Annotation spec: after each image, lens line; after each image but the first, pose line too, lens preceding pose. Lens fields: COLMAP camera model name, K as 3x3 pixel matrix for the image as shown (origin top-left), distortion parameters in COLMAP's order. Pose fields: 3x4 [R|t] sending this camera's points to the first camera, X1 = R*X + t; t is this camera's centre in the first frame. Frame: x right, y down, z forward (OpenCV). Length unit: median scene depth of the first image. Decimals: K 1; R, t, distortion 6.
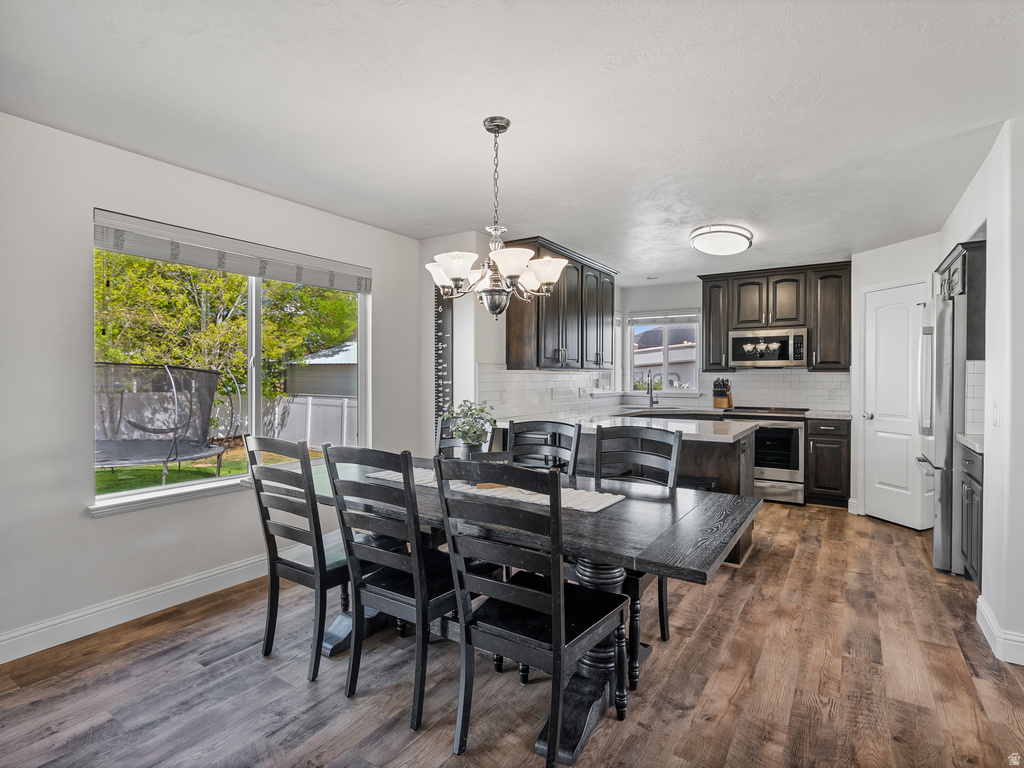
lens RADIAL K [[522.0, 0, 507.9], [0, 522.0, 383.1], [0, 0, 1]] dist [0.006199, 0.000308]
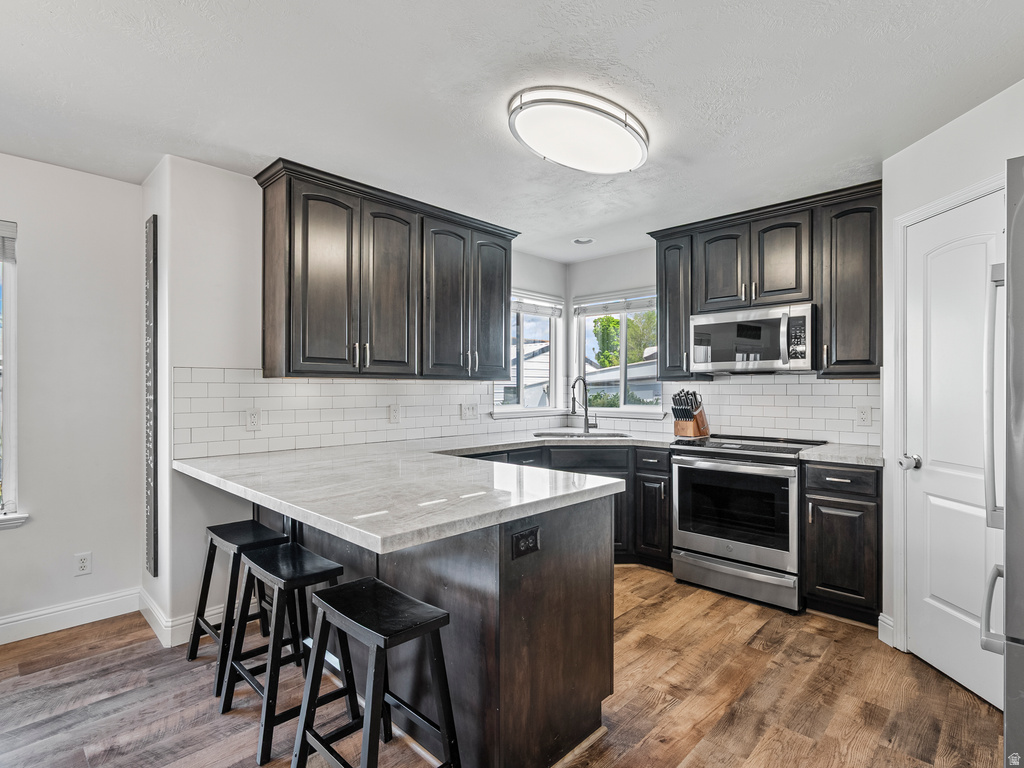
lens RADIAL K [[522.0, 0, 509.1], [0, 522.0, 385.0], [0, 0, 1]] dist [0.006199, 0.000308]
pose [[0.982103, -0.003796, -0.188305, 0.364469], [0.000286, 0.999826, -0.018666, -0.003918], [0.188343, 0.018278, 0.981933, 0.379049]]
